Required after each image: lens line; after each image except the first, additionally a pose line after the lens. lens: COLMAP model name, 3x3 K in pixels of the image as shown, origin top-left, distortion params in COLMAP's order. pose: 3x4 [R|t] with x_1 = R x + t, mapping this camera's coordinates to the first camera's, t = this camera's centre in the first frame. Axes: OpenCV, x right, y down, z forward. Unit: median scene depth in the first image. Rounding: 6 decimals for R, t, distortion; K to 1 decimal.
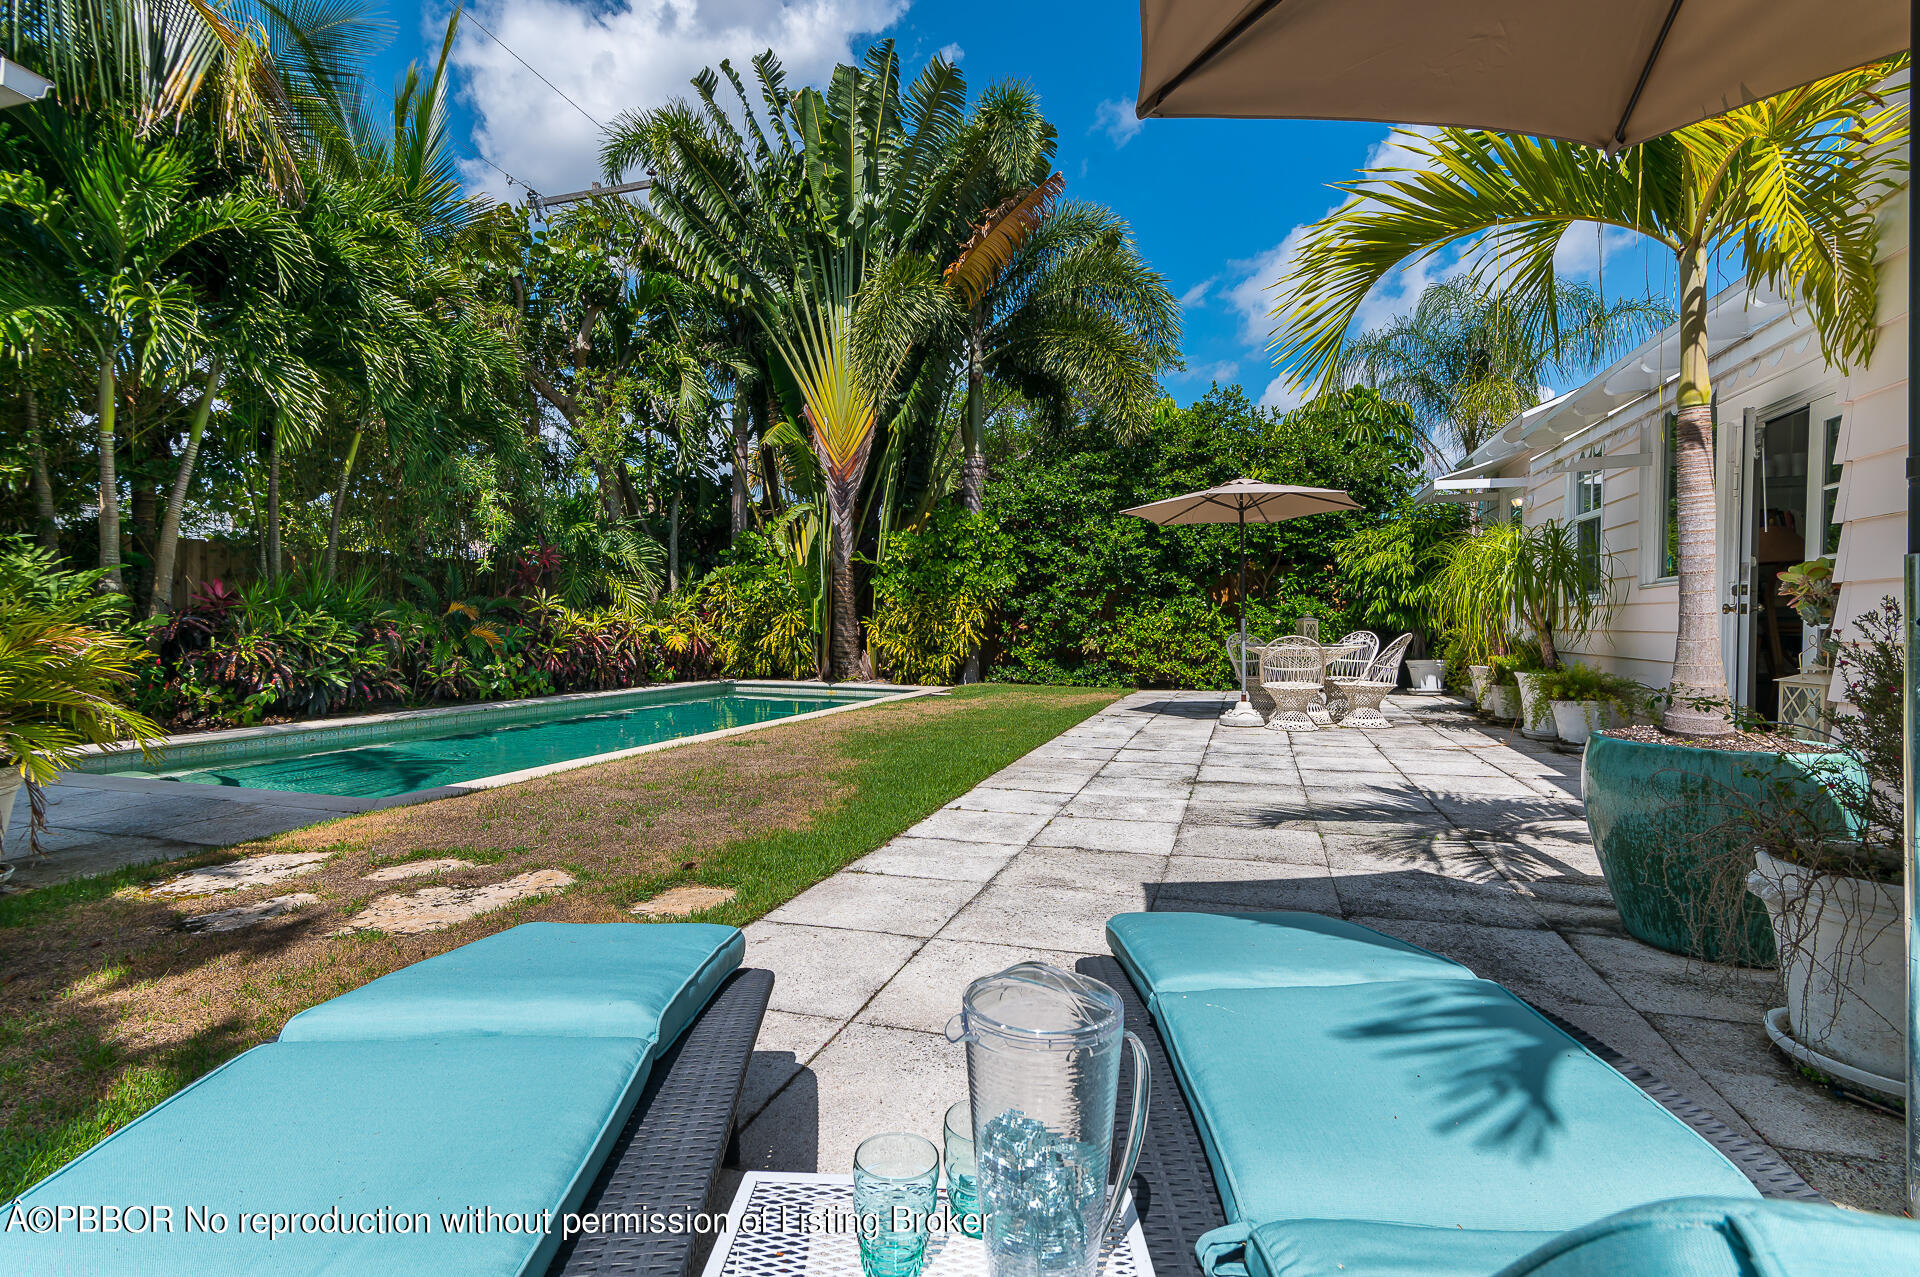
lens RADIAL K [[900.0, 0, 965.6], [0, 900.0, 634.3], [0, 0, 1]] dist [0.008763, 0.000652]
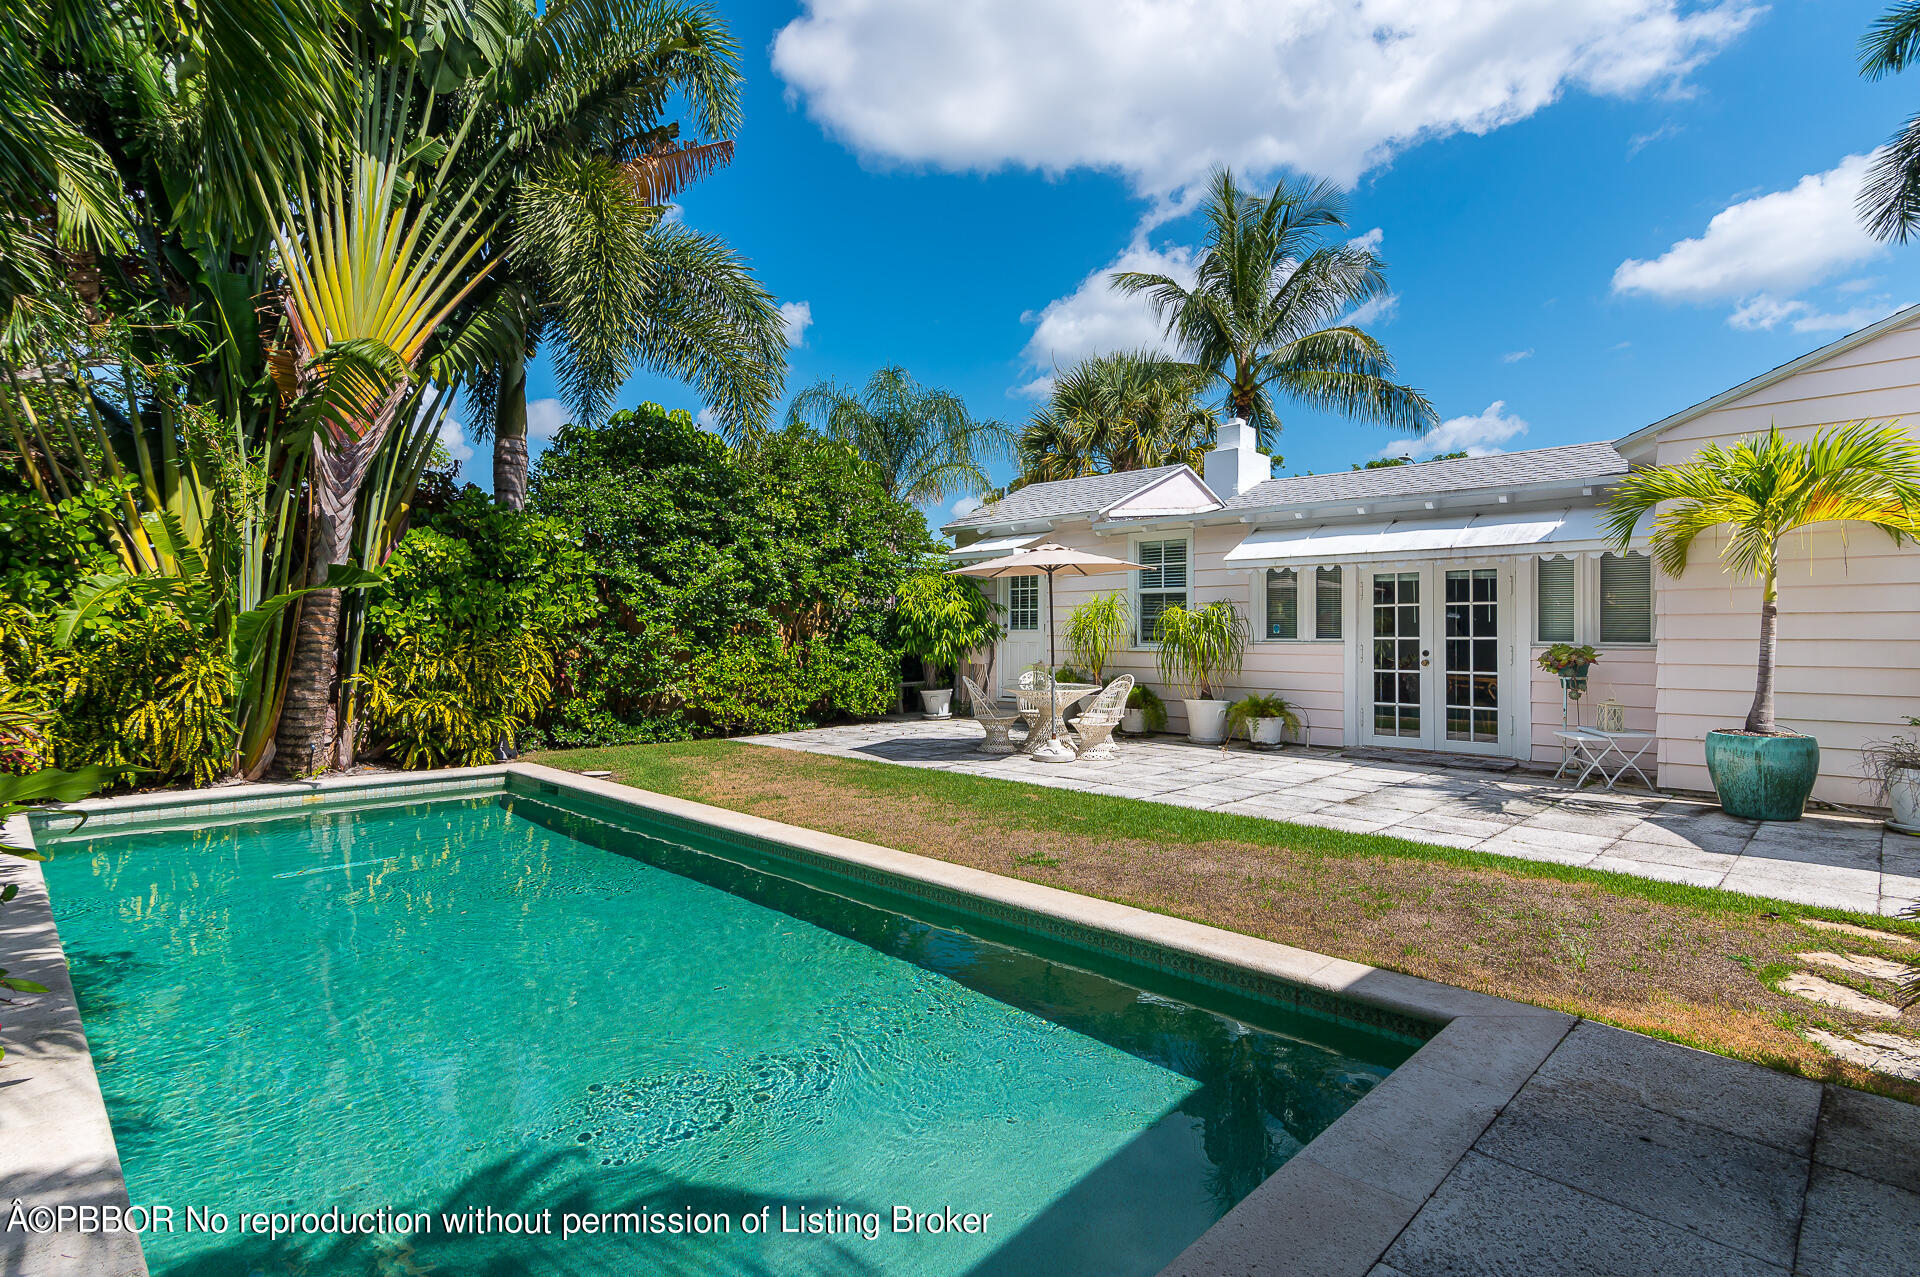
lens RADIAL K [[900.0, 0, 965.6], [0, 900.0, 634.3], [0, 0, 1]] dist [0.008763, 0.000652]
pose [[0.483159, 0.005788, 0.875513, -0.463157], [0.014761, 0.999782, -0.014755, -0.024961], [-0.875408, 0.020053, 0.482968, 0.355247]]
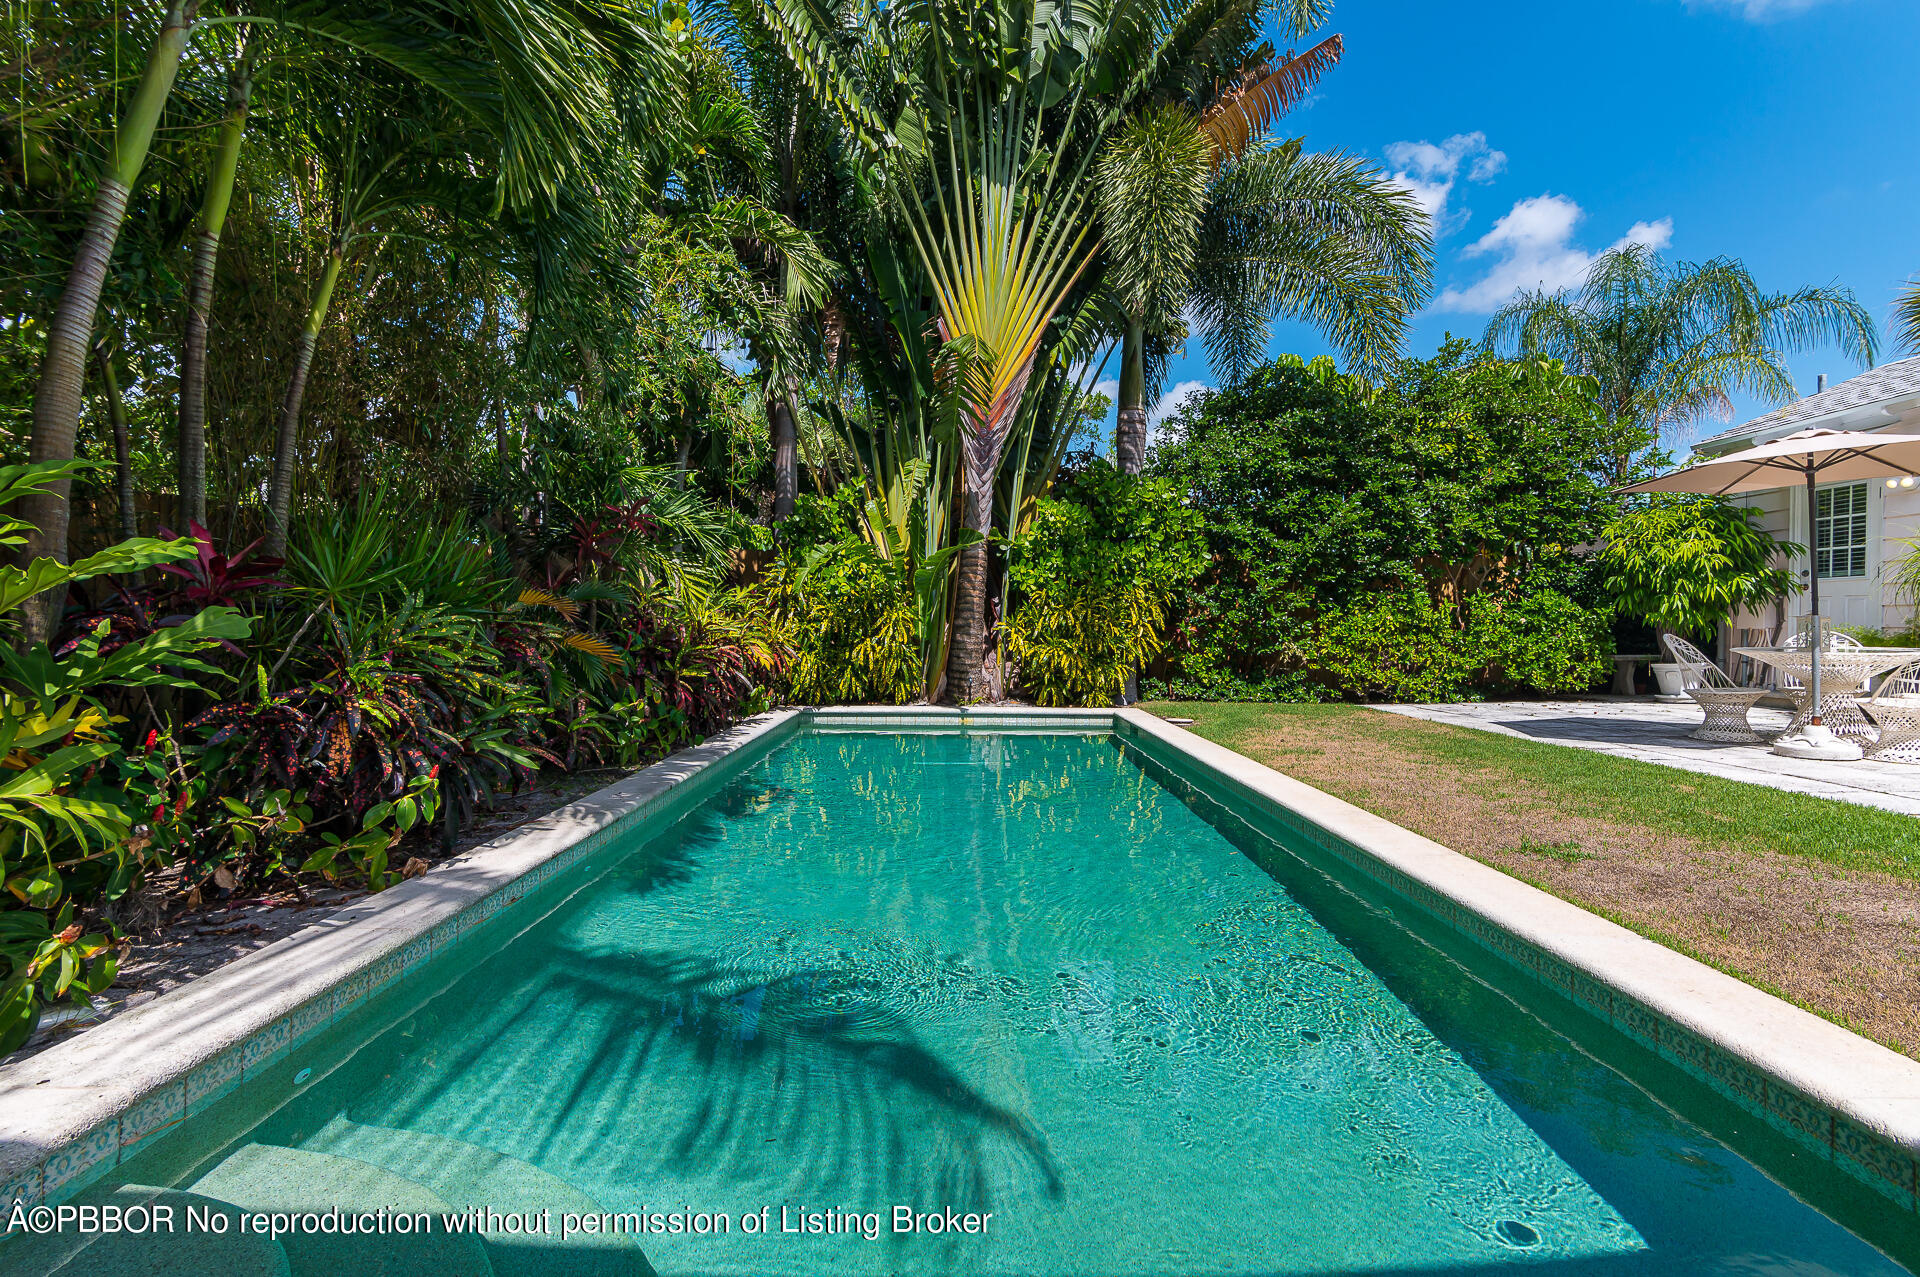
lens RADIAL K [[900.0, 0, 965.6], [0, 900.0, 634.3], [0, 0, 1]] dist [0.008763, 0.000652]
pose [[0.955379, -0.008776, 0.295251, -0.376326], [0.009700, 0.999952, -0.001667, -0.003998], [-0.295222, 0.004457, 0.955418, 0.318965]]
